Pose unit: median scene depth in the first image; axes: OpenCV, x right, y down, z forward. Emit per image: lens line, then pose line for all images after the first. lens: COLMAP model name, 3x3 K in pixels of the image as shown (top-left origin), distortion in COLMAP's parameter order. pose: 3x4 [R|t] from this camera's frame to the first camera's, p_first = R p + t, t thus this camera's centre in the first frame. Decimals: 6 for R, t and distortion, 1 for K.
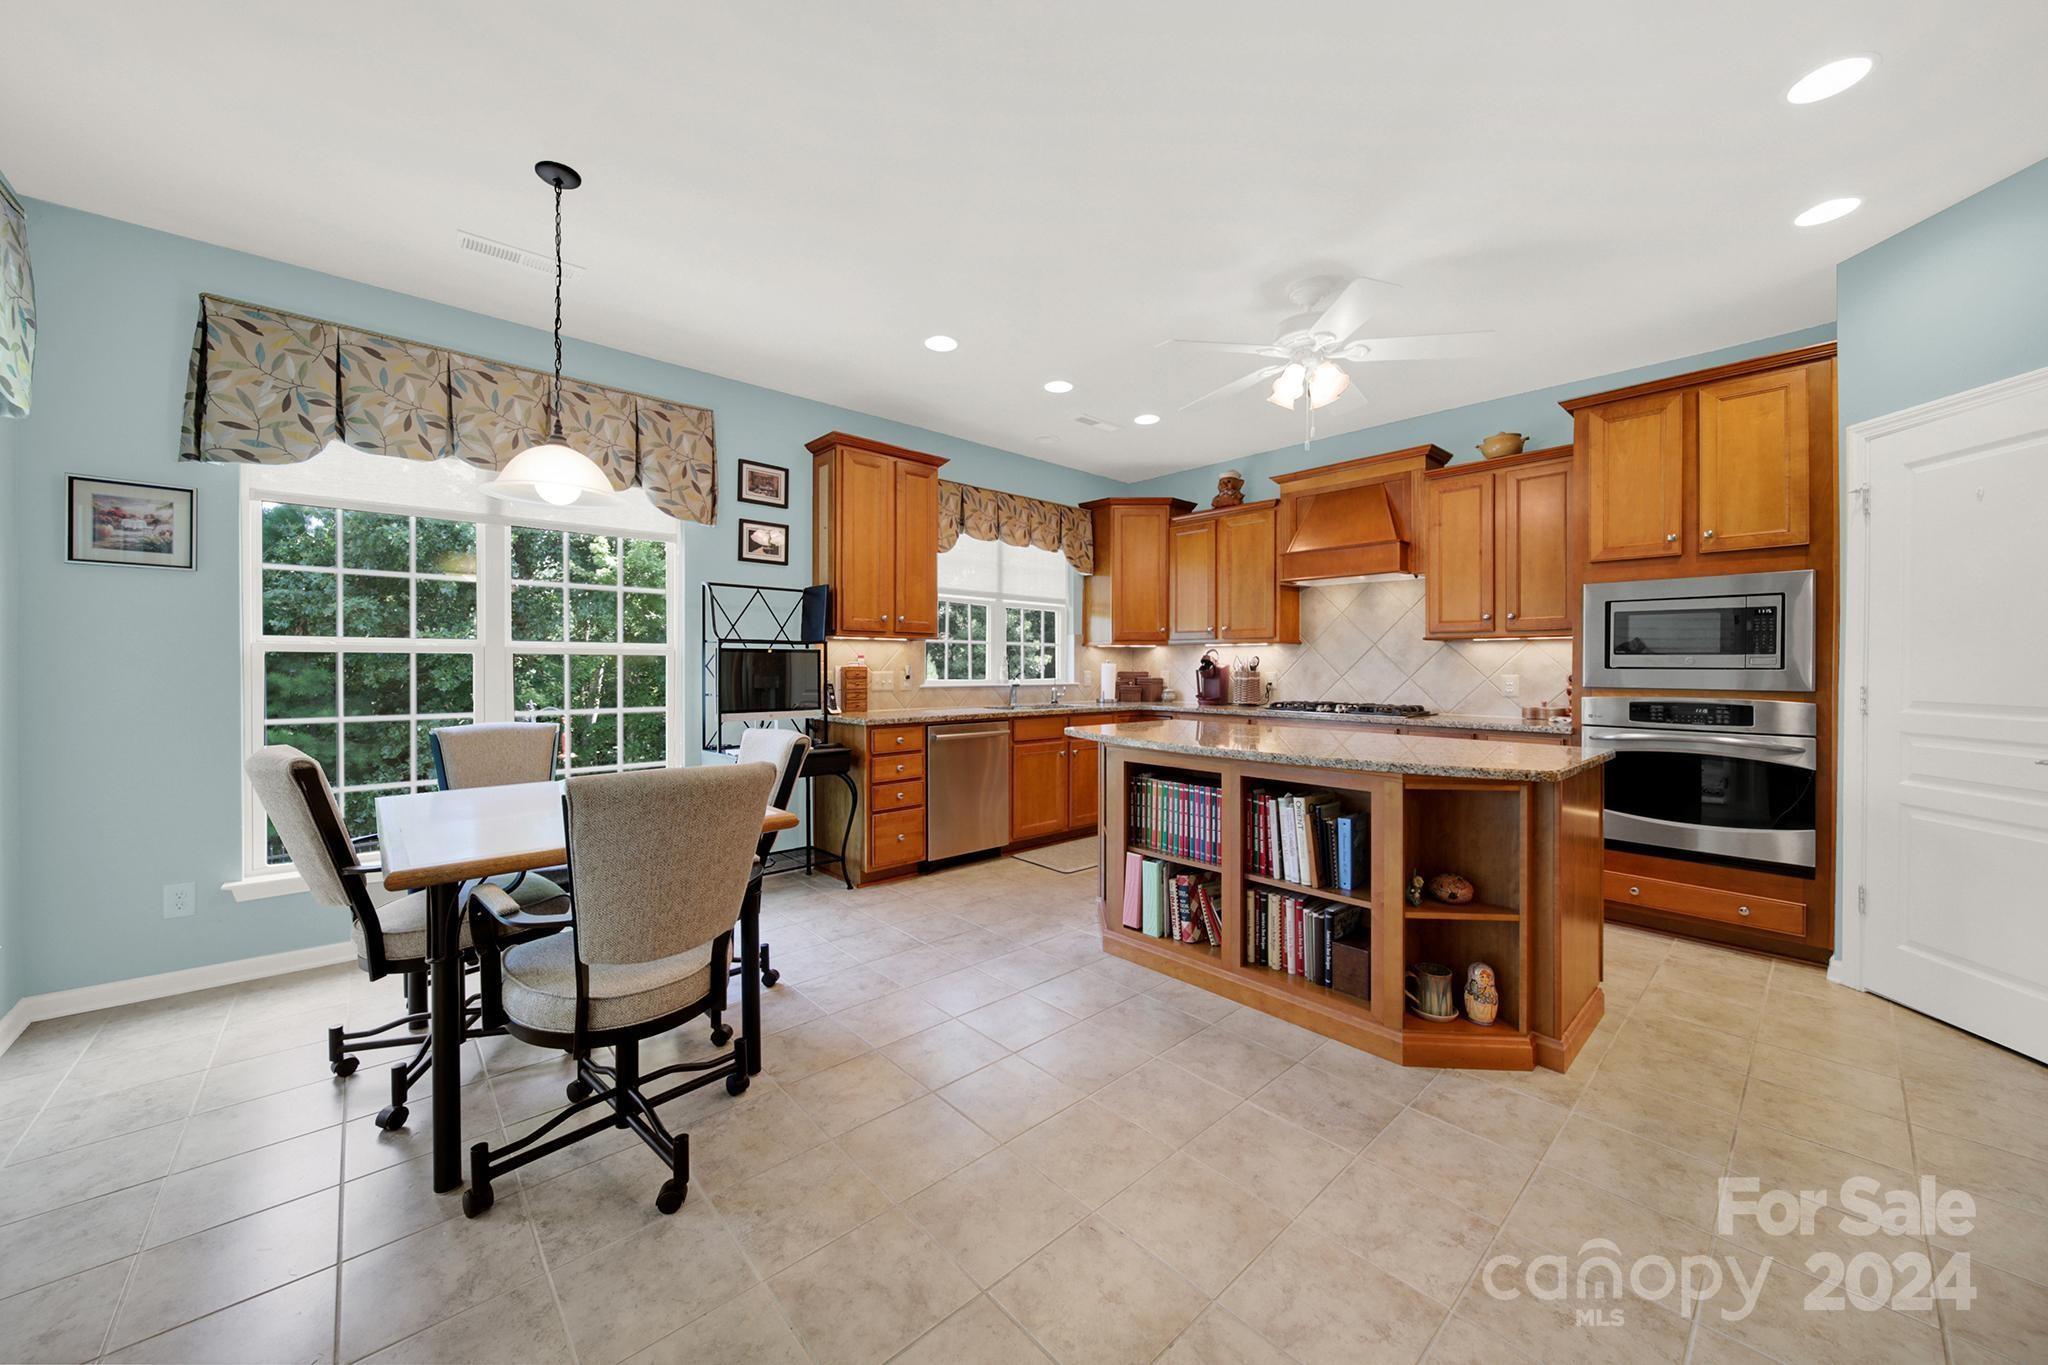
lens RADIAL K [[741.0, 0, 1022.5], [0, 741.0, 665.0], [0, 0, 1]] dist [-0.003813, -0.000873]
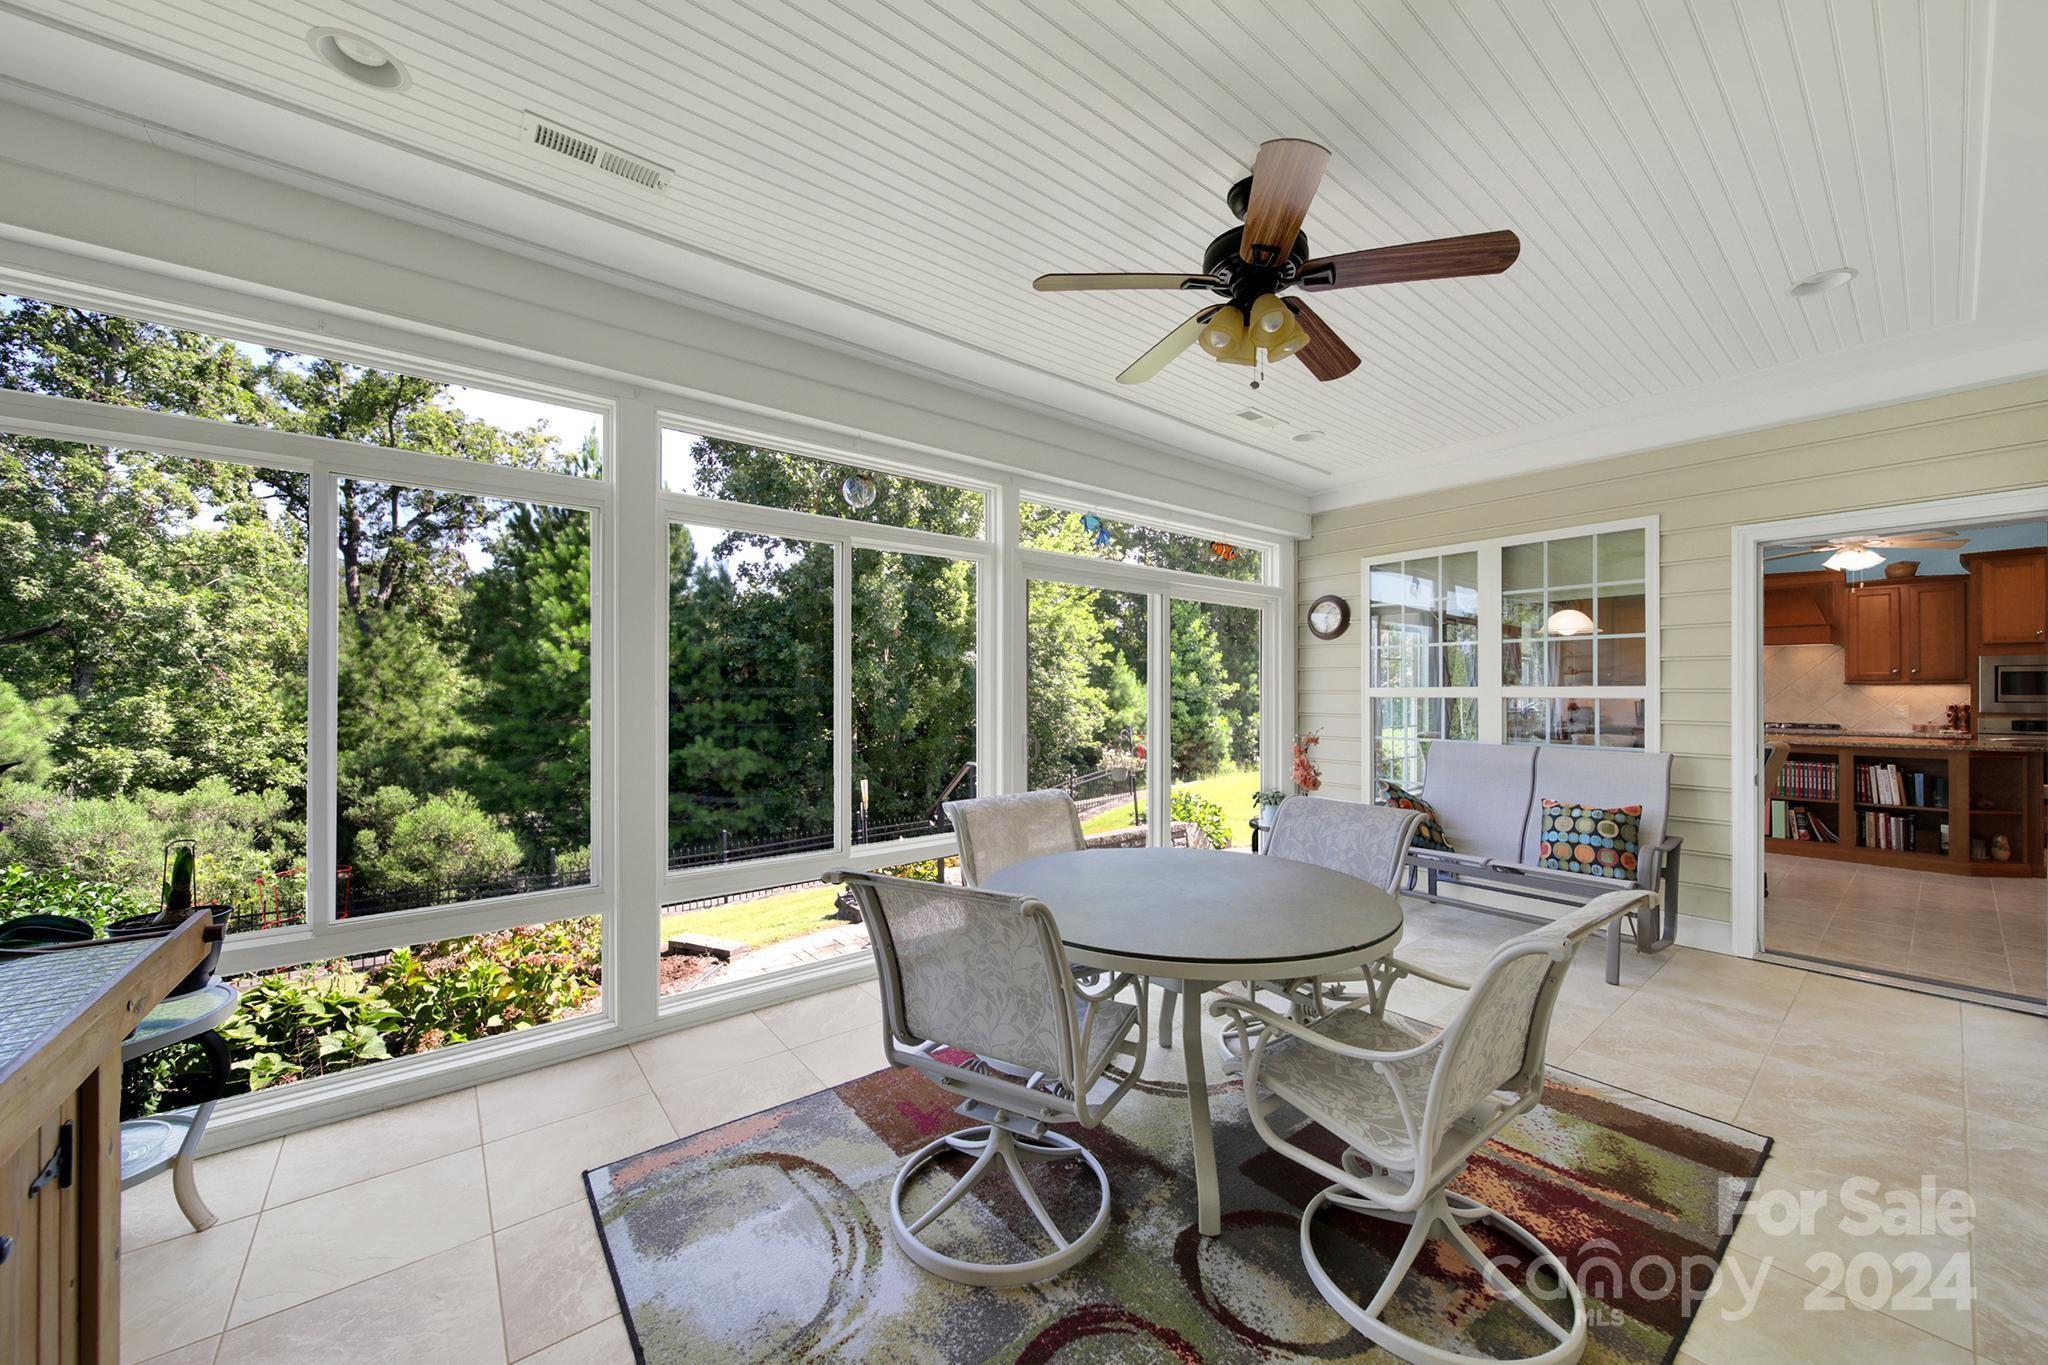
lens RADIAL K [[741.0, 0, 1032.2], [0, 741.0, 686.8], [0, 0, 1]] dist [-0.003813, -0.000873]
pose [[0.998128, -0.003874, -0.061043, -1.529034], [0.003612, 0.999984, -0.004407, -0.035529], [0.061059, 0.004178, 0.998125, -0.992297]]
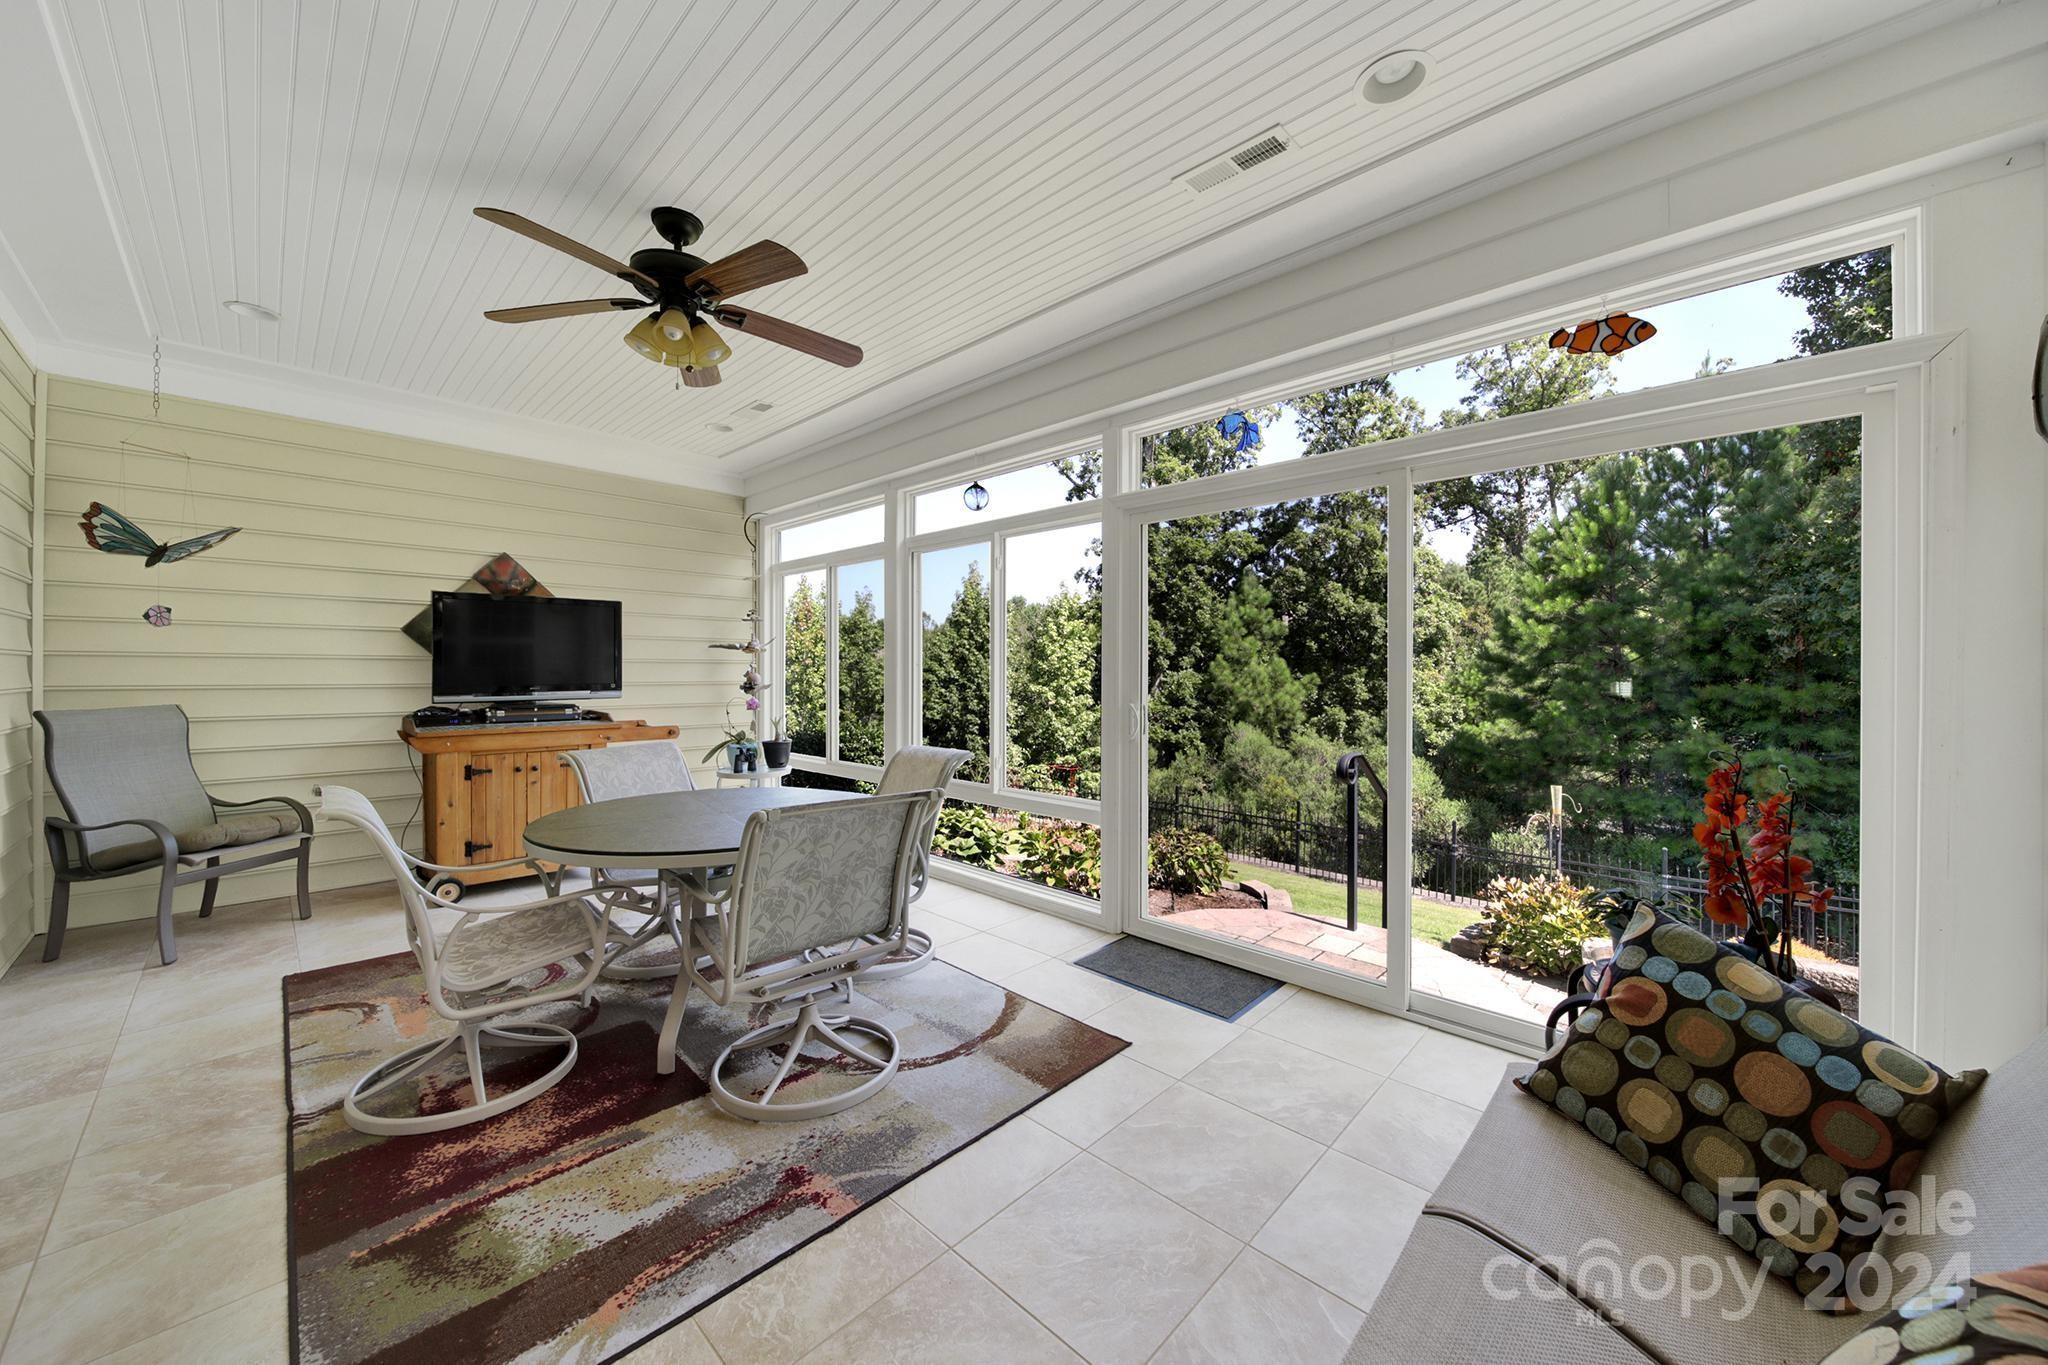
lens RADIAL K [[741.0, 0, 1028.5], [0, 741.0, 670.0], [0, 0, 1]] dist [-0.003813, -0.000873]
pose [[0.069814, -0.005922, -0.997542, -0.573623], [-0.001371, 0.999981, -0.006033, -0.007441], [0.997559, 0.001788, 0.069805, -0.004902]]
